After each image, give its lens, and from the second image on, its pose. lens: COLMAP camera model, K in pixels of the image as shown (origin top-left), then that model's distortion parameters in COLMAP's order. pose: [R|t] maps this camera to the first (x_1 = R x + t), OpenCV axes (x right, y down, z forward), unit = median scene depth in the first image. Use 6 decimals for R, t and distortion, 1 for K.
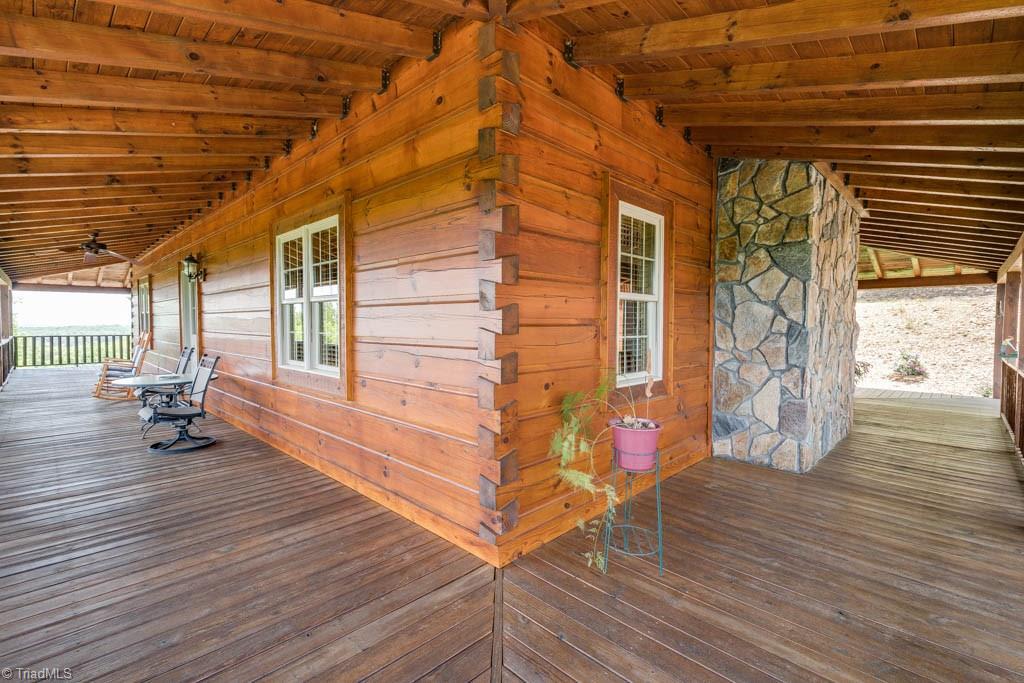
lens RADIAL K [[459.7, 0, 519.2], [0, 459.7, 343.6], [0, 0, 1]] dist [0.004047, -0.001376]
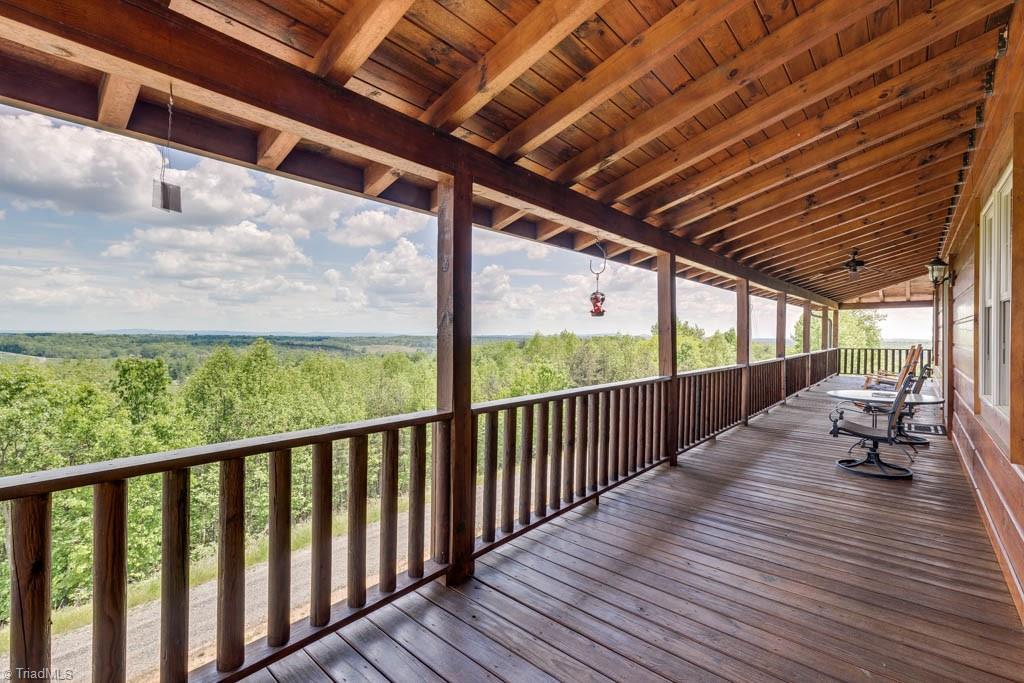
lens RADIAL K [[459.7, 0, 513.4], [0, 459.7, 336.4], [0, 0, 1]] dist [0.004047, -0.001376]
pose [[0.047639, -0.002185, -0.998862, 0.186531], [-0.046873, 0.998891, -0.004421, -0.005468], [0.997764, 0.047031, 0.047484, 0.306906]]
